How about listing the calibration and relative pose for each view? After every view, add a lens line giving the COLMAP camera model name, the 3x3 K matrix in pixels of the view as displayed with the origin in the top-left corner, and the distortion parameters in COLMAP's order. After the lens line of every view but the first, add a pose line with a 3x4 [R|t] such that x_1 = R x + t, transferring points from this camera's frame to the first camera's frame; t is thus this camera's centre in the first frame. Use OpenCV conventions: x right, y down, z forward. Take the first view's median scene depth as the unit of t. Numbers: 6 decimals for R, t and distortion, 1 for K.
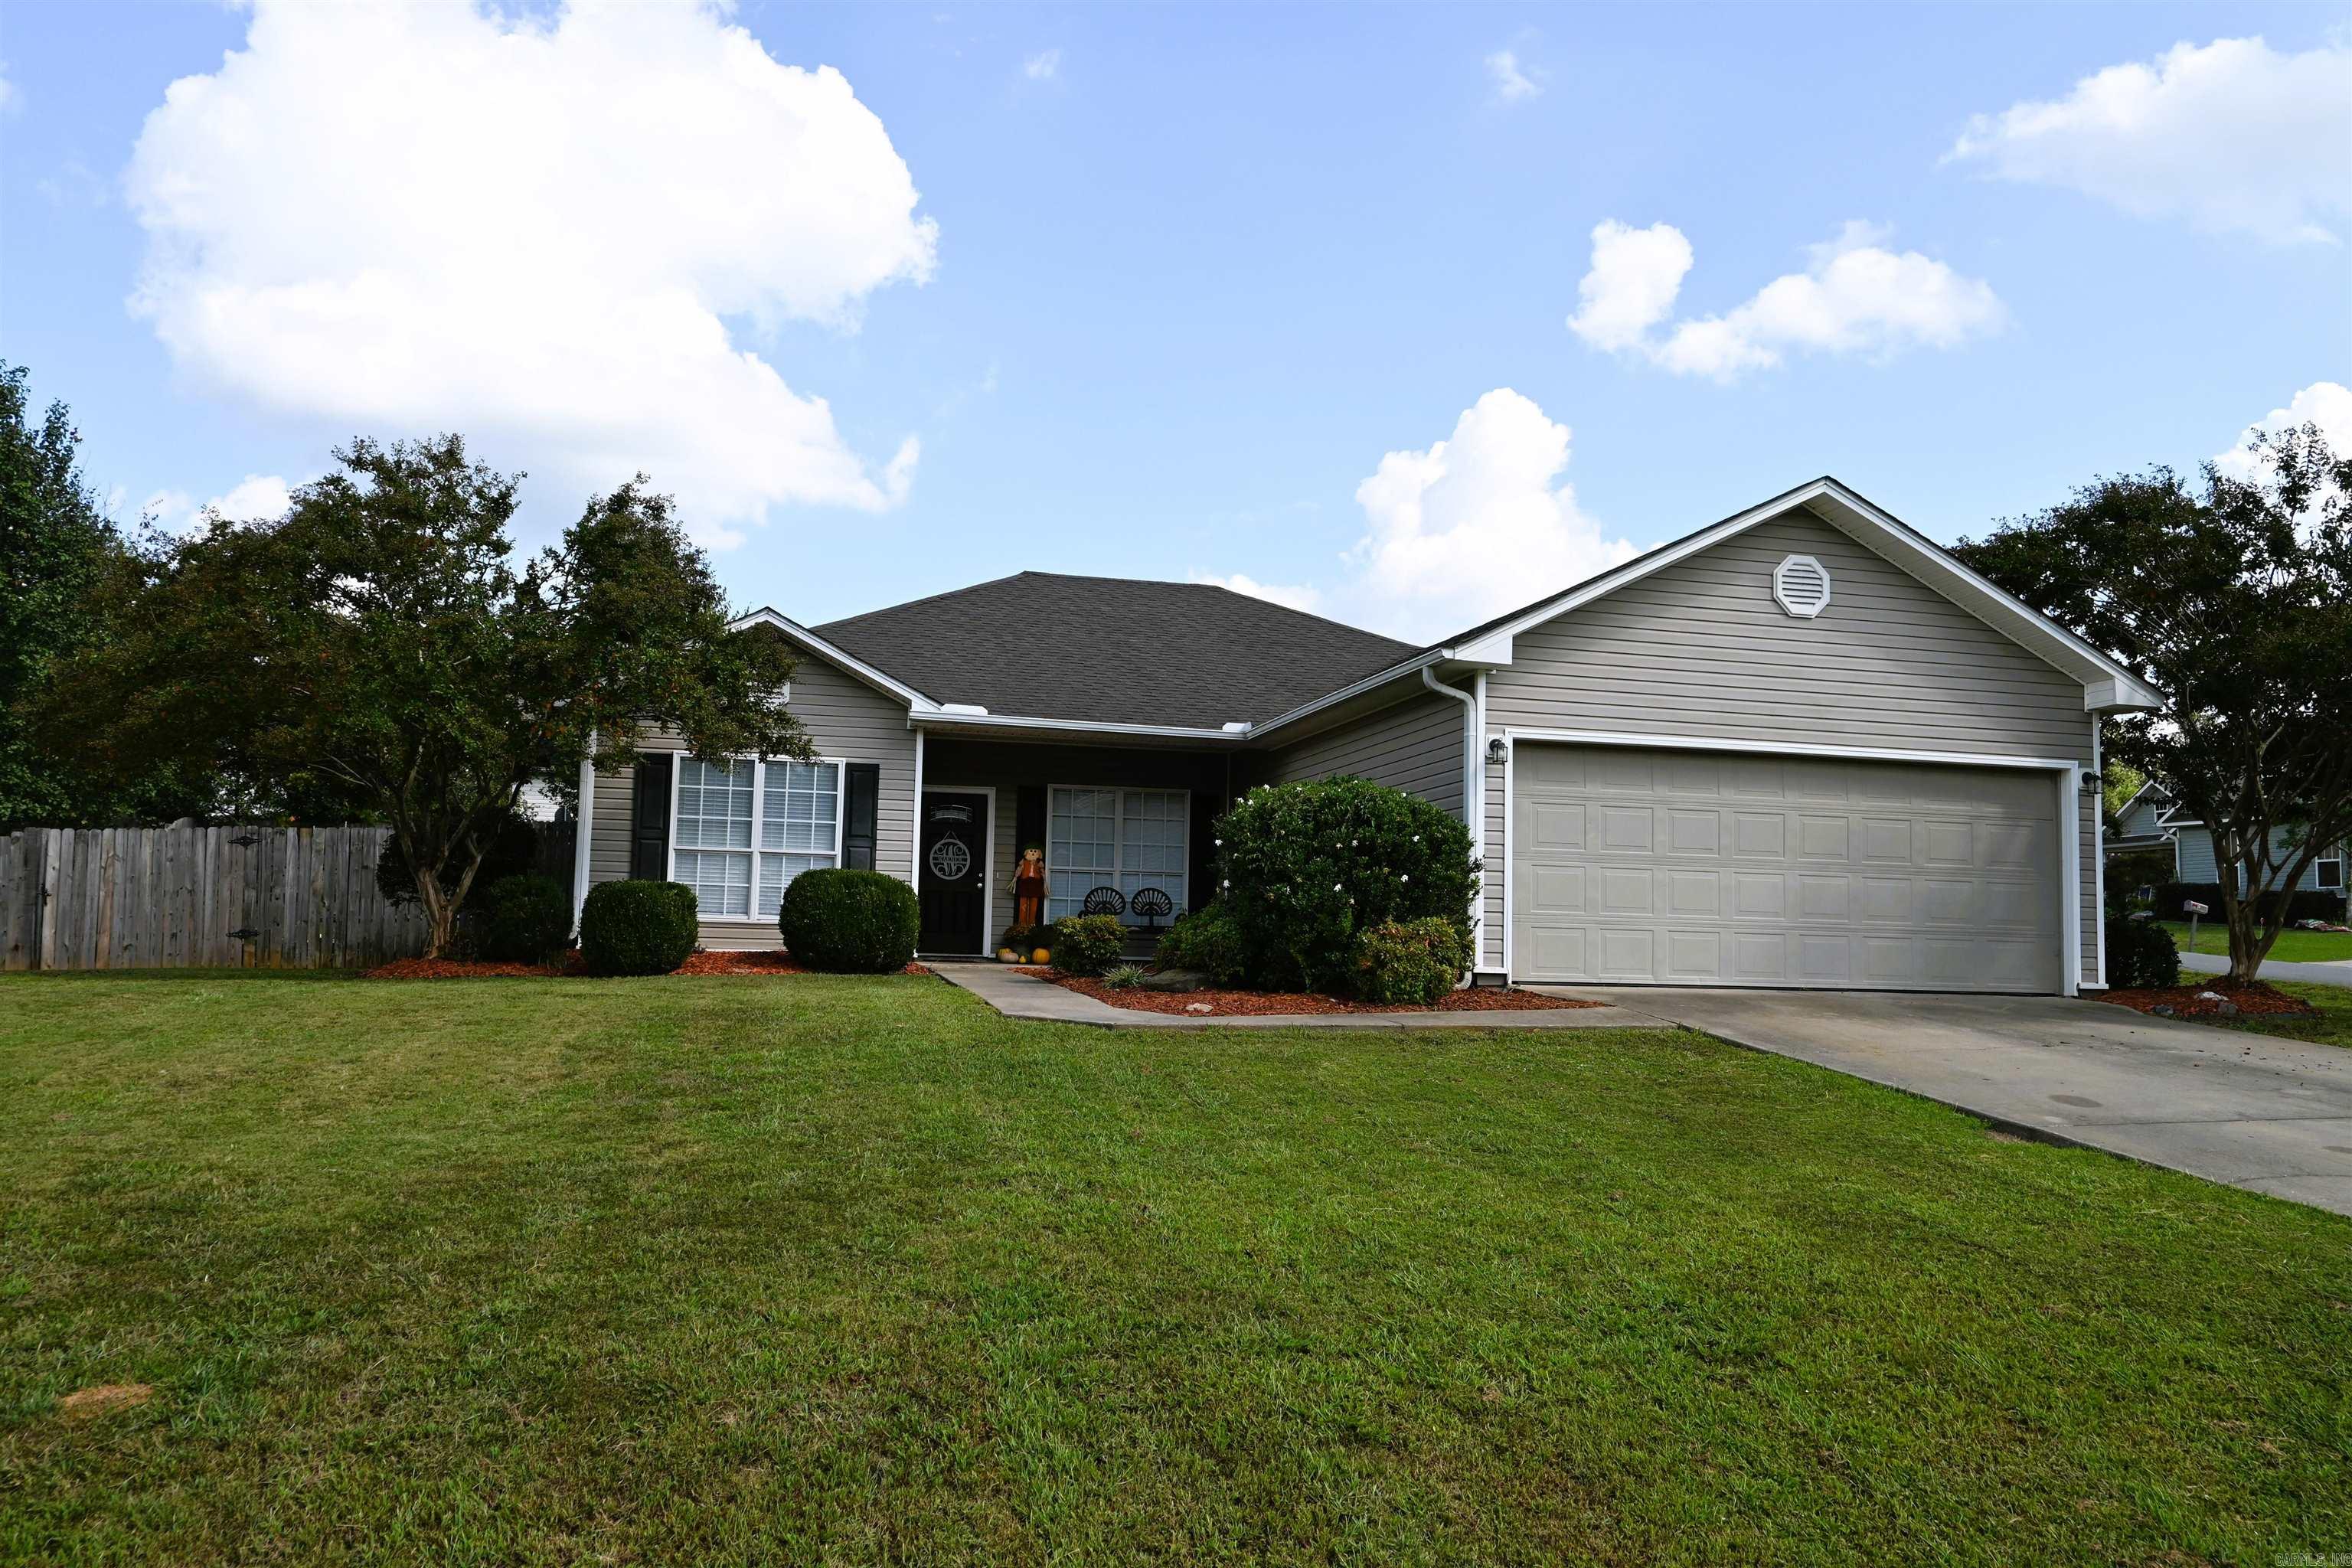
lens RADIAL K [[1671.9, 0, 1155.3], [0, 1671.9, 758.5], [0, 0, 1]] dist [-0.025416, -0.001033]
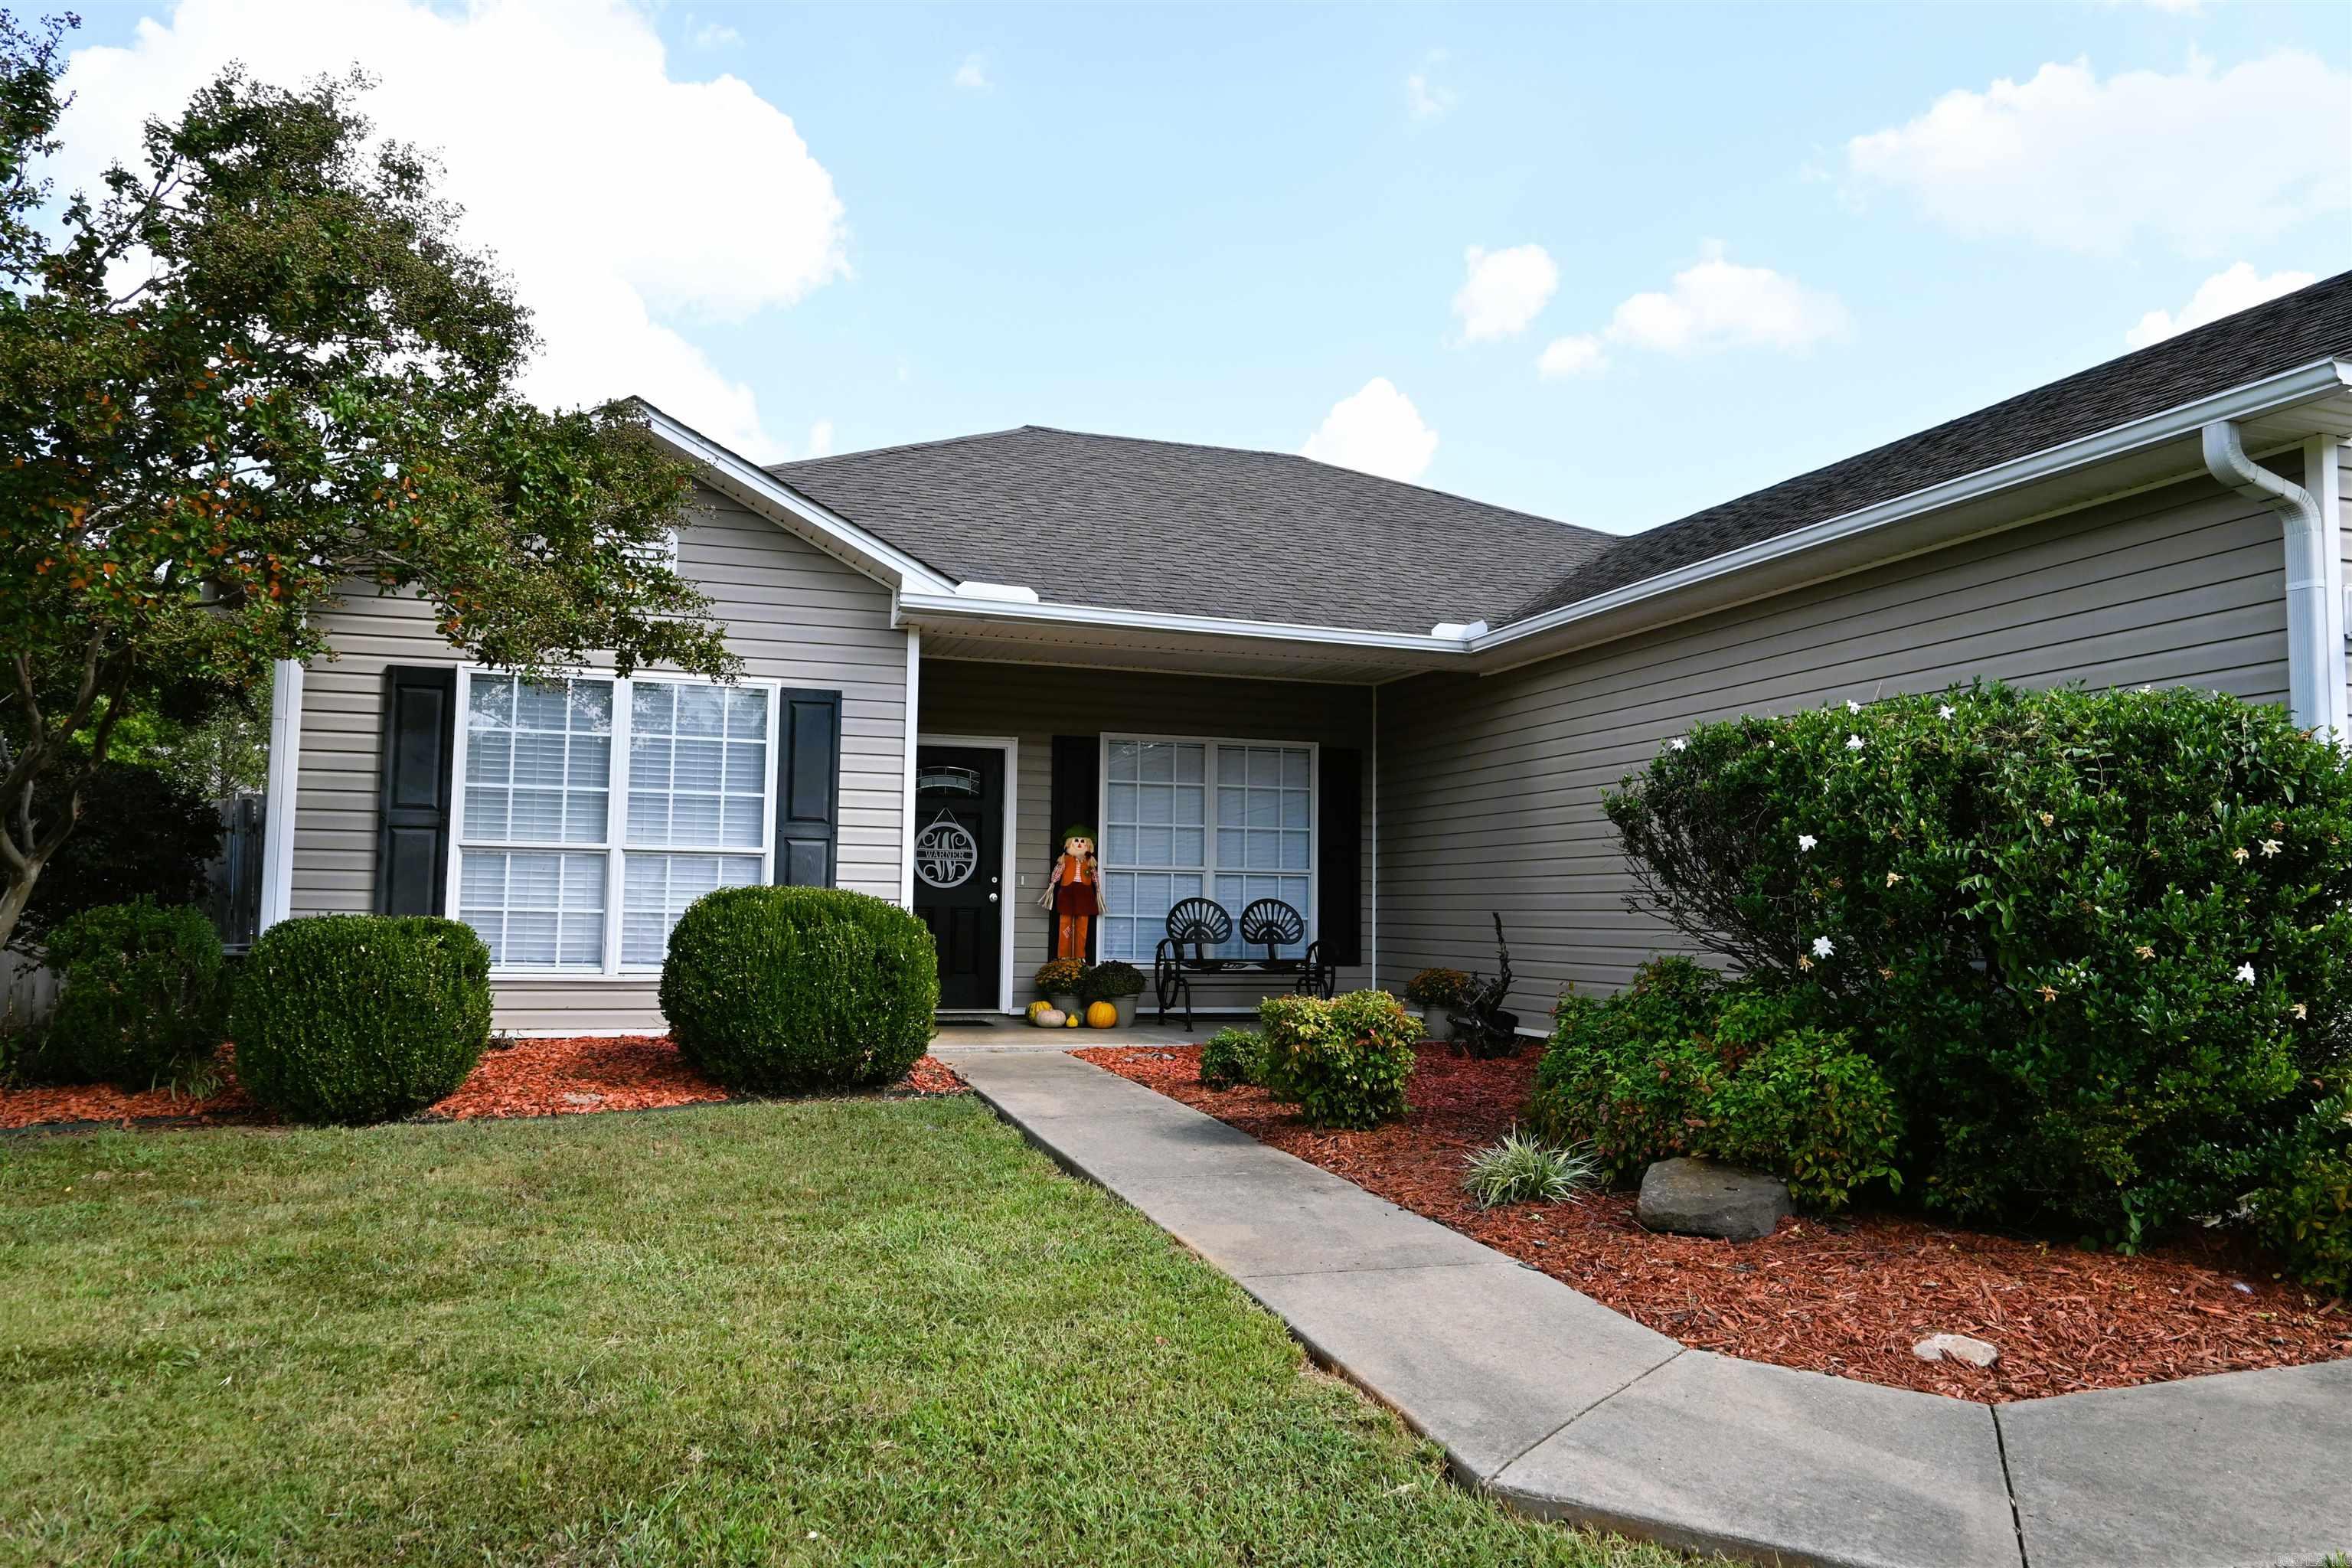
lens RADIAL K [[1606.5, 0, 1171.9], [0, 1606.5, 716.0], [0, 0, 1]] dist [-0.005513, 0.001975]
pose [[0.997294, 0.000807, 0.073510, -0.094989], [0.000252, 0.999896, -0.014399, 0.019752], [-0.073514, 0.014379, 0.997191, 0.456018]]
